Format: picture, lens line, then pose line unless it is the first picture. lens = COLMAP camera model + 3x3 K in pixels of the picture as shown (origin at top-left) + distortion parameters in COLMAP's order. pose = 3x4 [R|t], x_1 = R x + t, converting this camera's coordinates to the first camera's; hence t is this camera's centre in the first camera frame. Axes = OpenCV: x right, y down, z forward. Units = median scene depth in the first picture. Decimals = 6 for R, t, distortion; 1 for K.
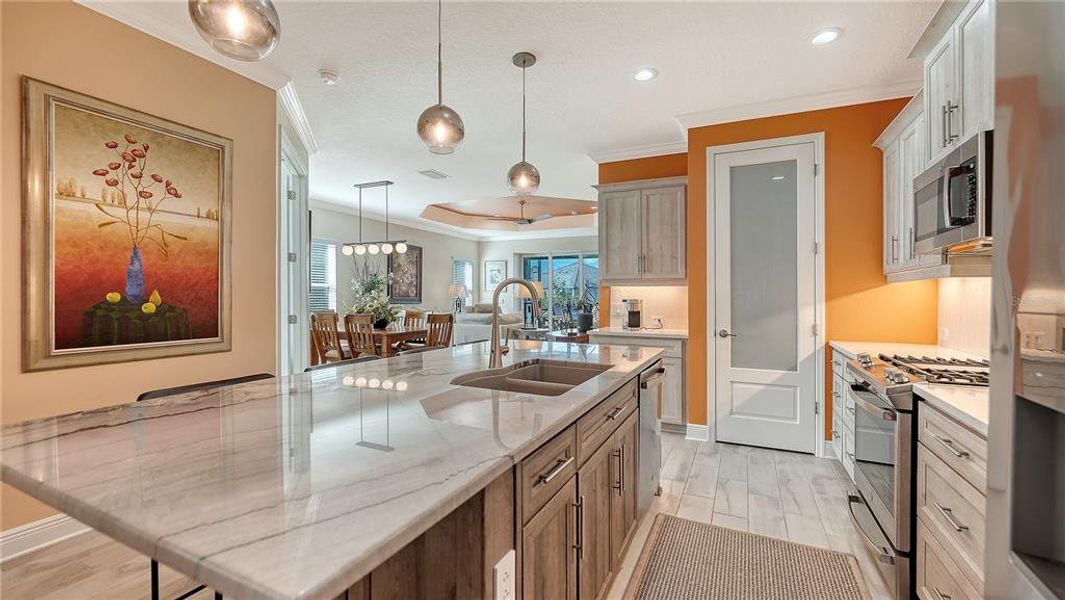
lens RADIAL K [[441.6, 0, 523.0], [0, 441.6, 299.5], [0, 0, 1]] dist [-0.002055, -0.000176]
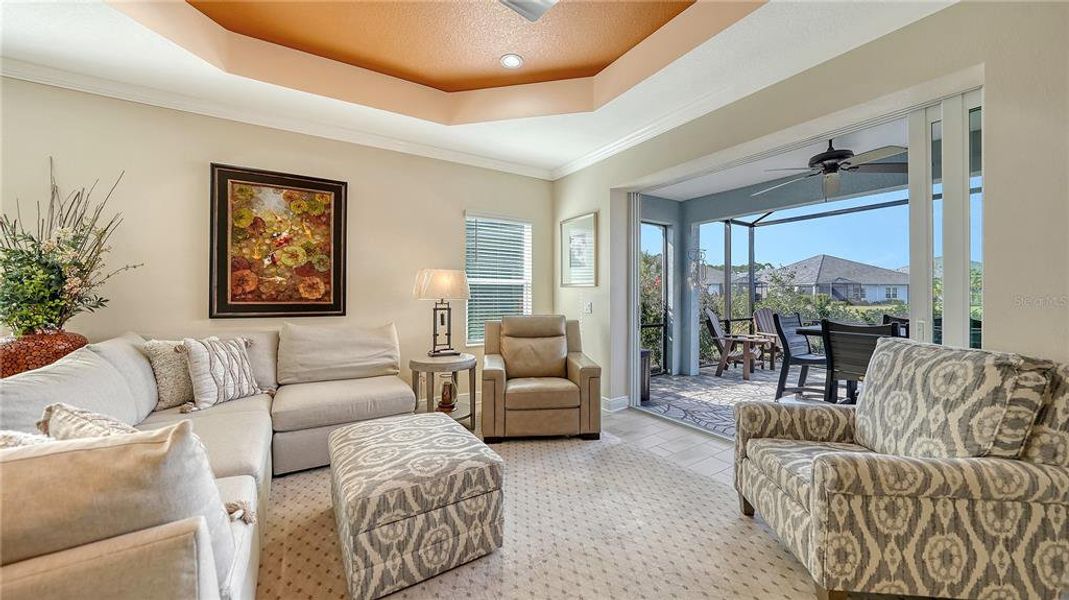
lens RADIAL K [[376.2, 0, 538.2], [0, 376.2, 306.0], [0, 0, 1]] dist [-0.028577, 0.006861]
pose [[0.860865, 0.007773, -0.508774, 0.257542], [0.002229, 0.999816, 0.019047, -0.014920], [0.508828, -0.017531, 0.860689, 1.819889]]
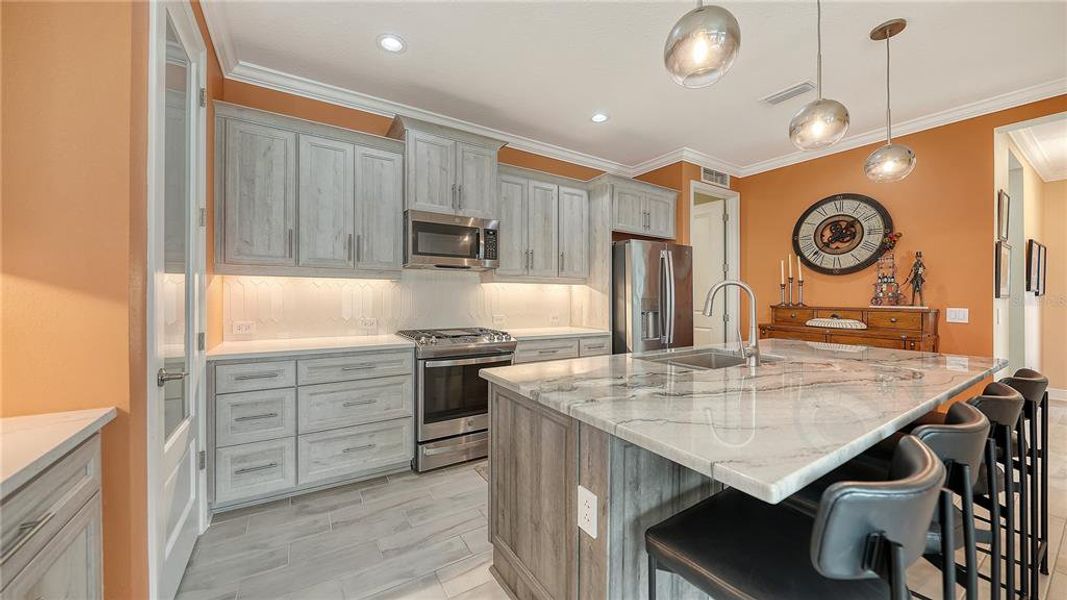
lens RADIAL K [[373.8, 0, 529.3], [0, 373.8, 291.9], [0, 0, 1]] dist [0.000017, 0.000012]
pose [[-0.856283, -0.008532, 0.516437, -0.031034], [-0.008754, 0.999960, 0.002006, -0.008702], [-0.516434, -0.002804, -0.856323, 0.963166]]
